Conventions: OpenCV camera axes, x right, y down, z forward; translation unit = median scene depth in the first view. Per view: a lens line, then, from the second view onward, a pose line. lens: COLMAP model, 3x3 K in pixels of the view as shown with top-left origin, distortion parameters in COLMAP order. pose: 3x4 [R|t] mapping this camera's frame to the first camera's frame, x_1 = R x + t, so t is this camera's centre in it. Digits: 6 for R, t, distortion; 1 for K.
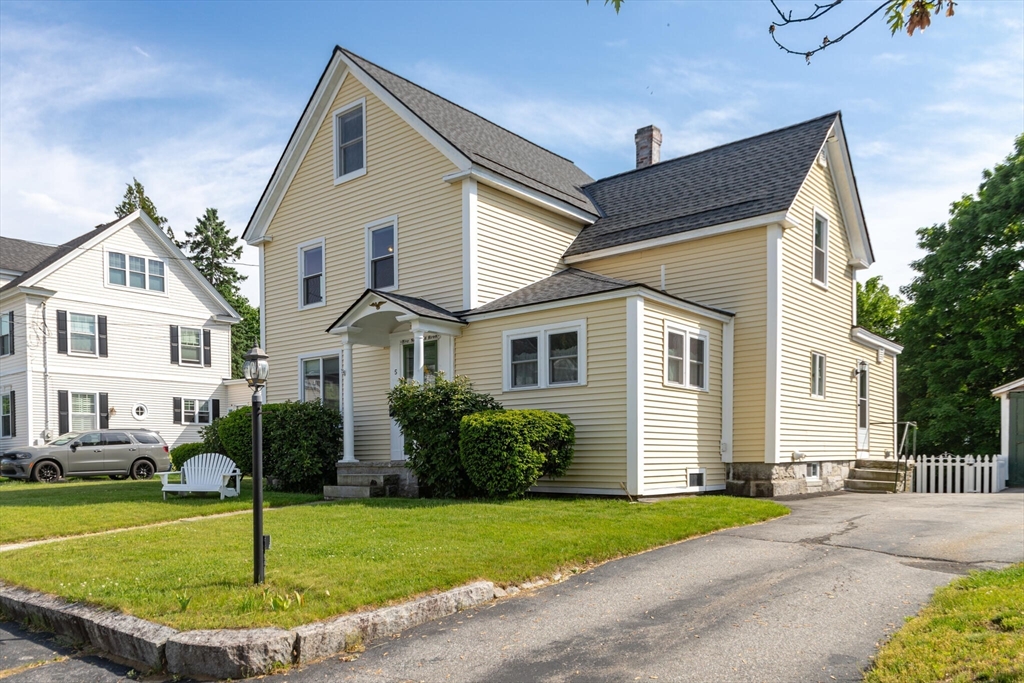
lens RADIAL K [[786.6, 0, 475.6], [0, 786.6, 377.5], [0, 0, 1]] dist [0.027795, -0.004742]
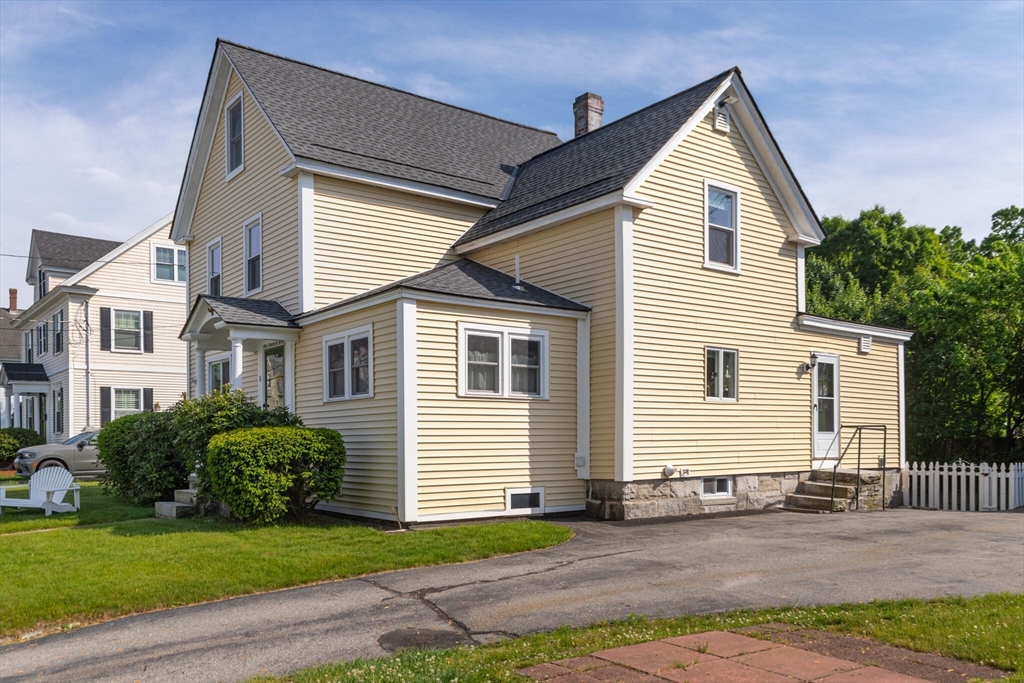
lens RADIAL K [[848.9, 0, 511.7], [0, 848.9, 334.4], [0, 0, 1]] dist [0.014984, -0.011019]
pose [[0.983491, -0.023052, -0.179480, 0.383665], [0.018713, 0.999491, -0.025832, -0.027444], [0.179985, 0.022047, 0.983422, 0.054172]]
